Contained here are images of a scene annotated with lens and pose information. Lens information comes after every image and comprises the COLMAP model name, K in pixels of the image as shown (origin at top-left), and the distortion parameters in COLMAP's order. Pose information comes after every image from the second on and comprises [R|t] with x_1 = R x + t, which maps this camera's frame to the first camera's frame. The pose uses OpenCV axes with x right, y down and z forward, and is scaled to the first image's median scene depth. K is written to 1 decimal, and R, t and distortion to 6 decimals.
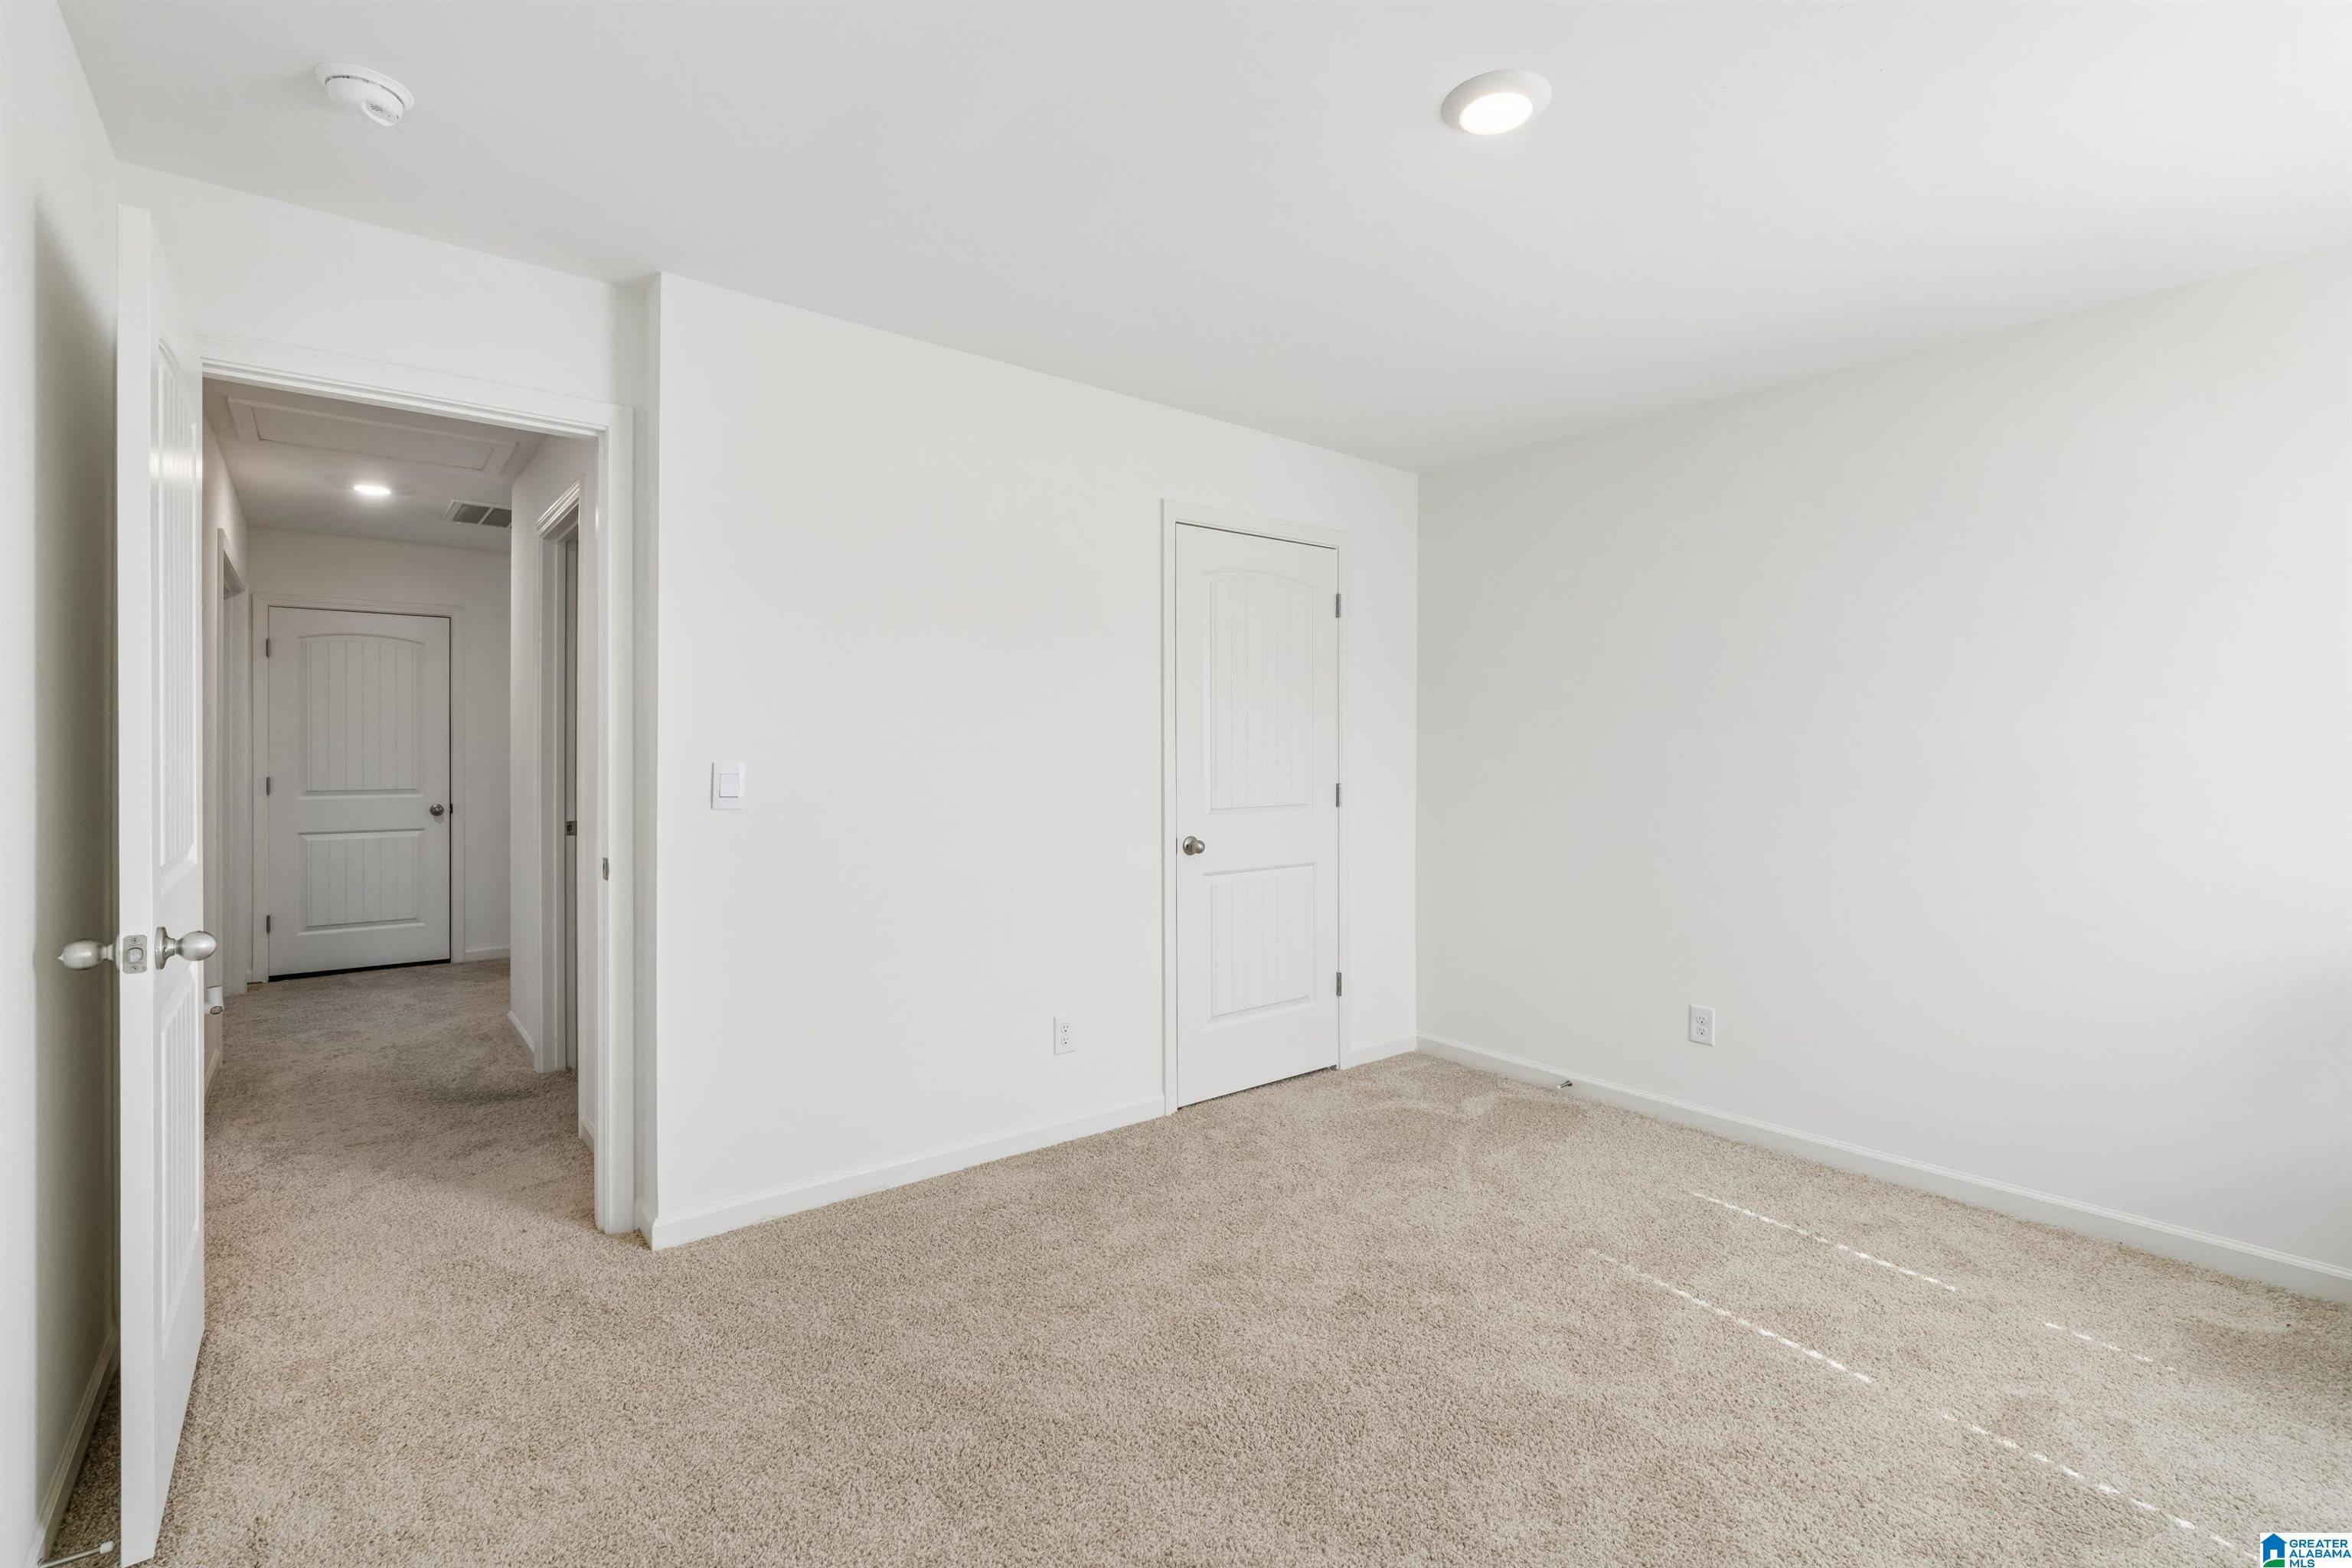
lens RADIAL K [[1060.8, 0, 1176.1], [0, 1060.8, 766.4], [0, 0, 1]] dist [-0.007513, 0.003092]
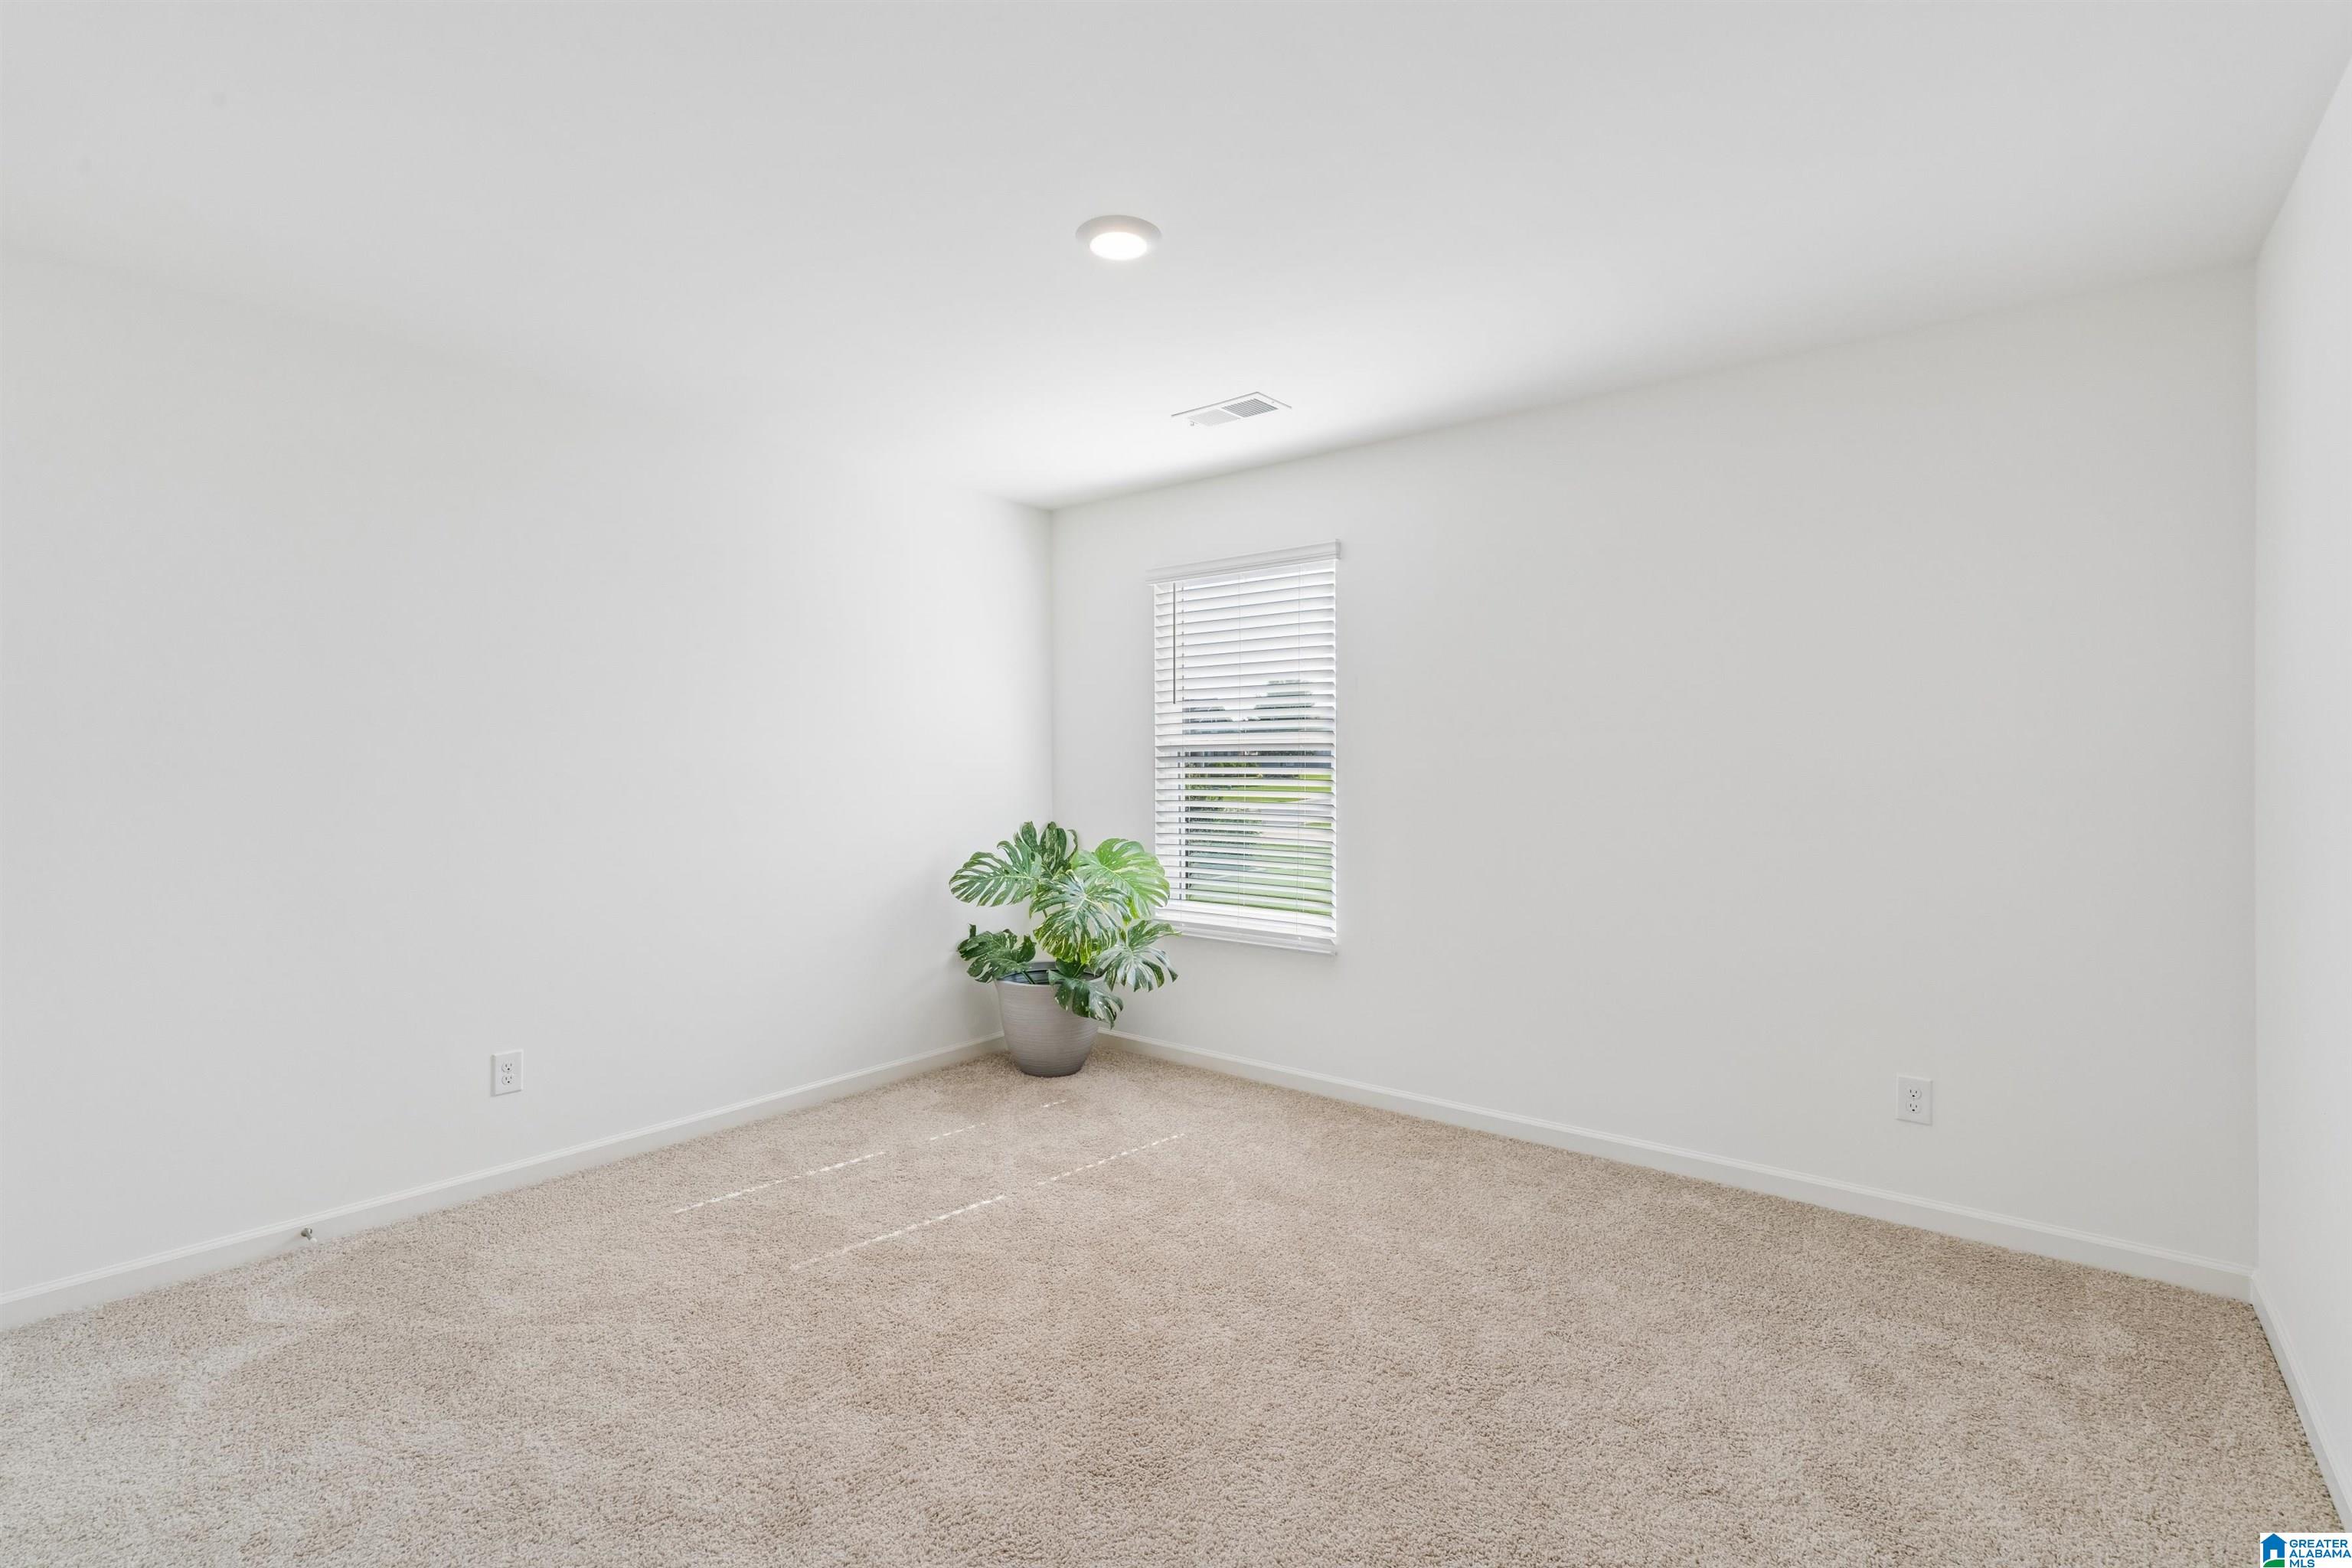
lens RADIAL K [[1060.8, 0, 1176.1], [0, 1060.8, 776.2], [0, 0, 1]] dist [-0.007513, 0.003092]
pose [[-0.203486, -0.015715, 0.978952, -0.619427], [0.013855, 0.999725, 0.018928, -0.017387], [-0.978980, 0.017415, -0.203212, 0.802154]]
